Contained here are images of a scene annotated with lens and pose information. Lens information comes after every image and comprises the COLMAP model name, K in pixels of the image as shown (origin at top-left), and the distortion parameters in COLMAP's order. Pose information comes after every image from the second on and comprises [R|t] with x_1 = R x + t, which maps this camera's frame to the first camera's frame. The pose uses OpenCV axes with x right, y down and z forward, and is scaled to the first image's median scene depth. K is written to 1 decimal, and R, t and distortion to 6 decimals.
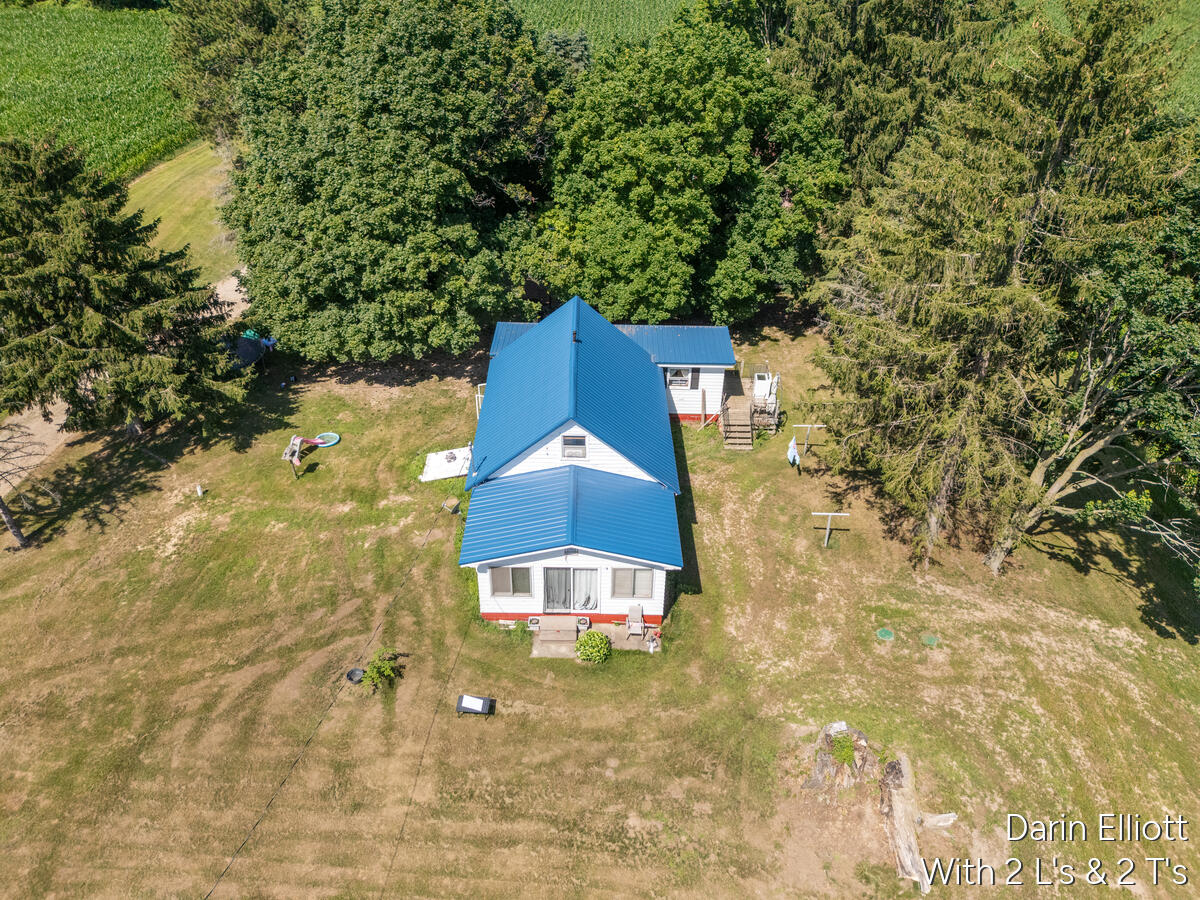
lens RADIAL K [[885.7, 0, 600.0], [0, 885.7, 450.0], [0, 0, 1]] dist [0.029036, -0.009968]
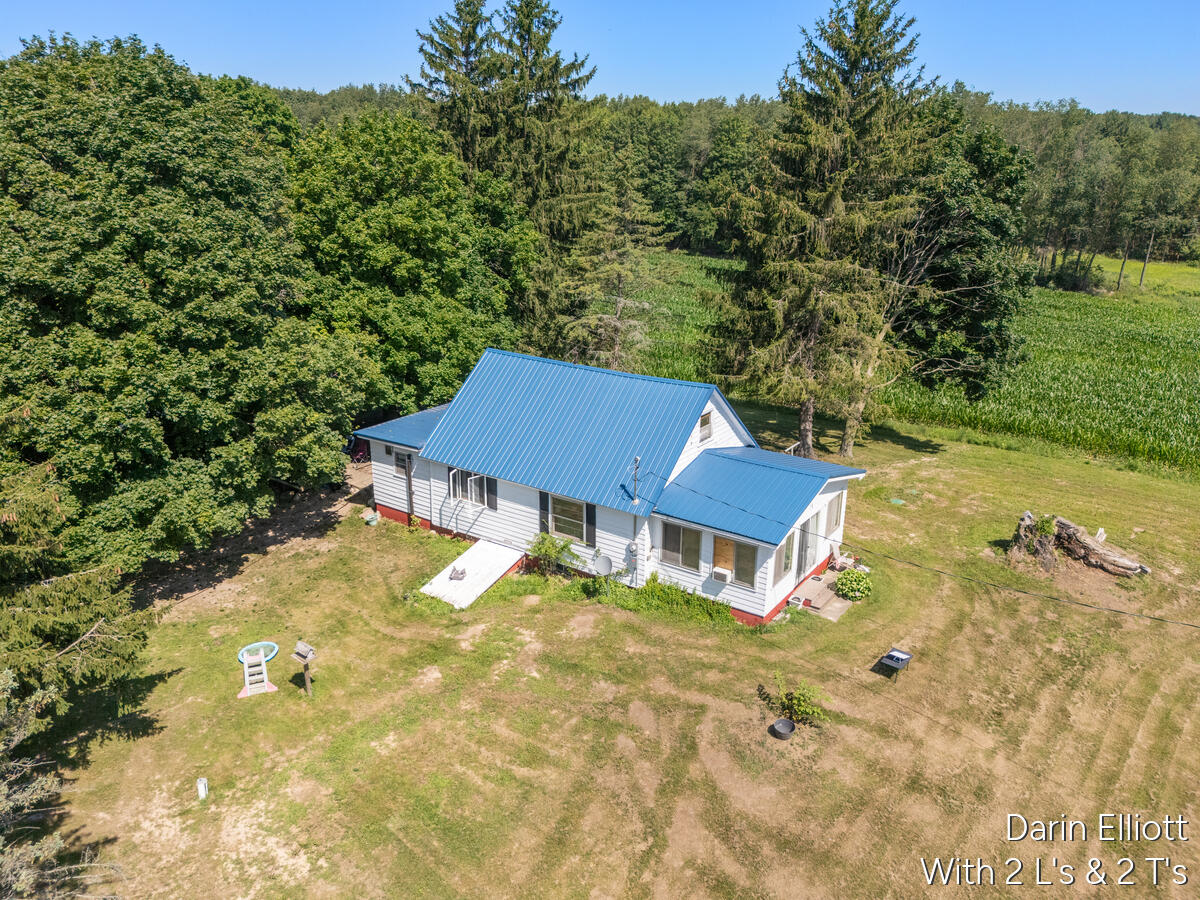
lens RADIAL K [[885.7, 0, 600.0], [0, 885.7, 450.0], [0, 0, 1]] dist [0.029036, -0.009968]
pose [[0.564610, -0.273986, 0.778554, -0.835158], [0.472238, 0.880872, -0.032476, -0.004565], [-0.676909, 0.385999, 0.626736, 0.506340]]
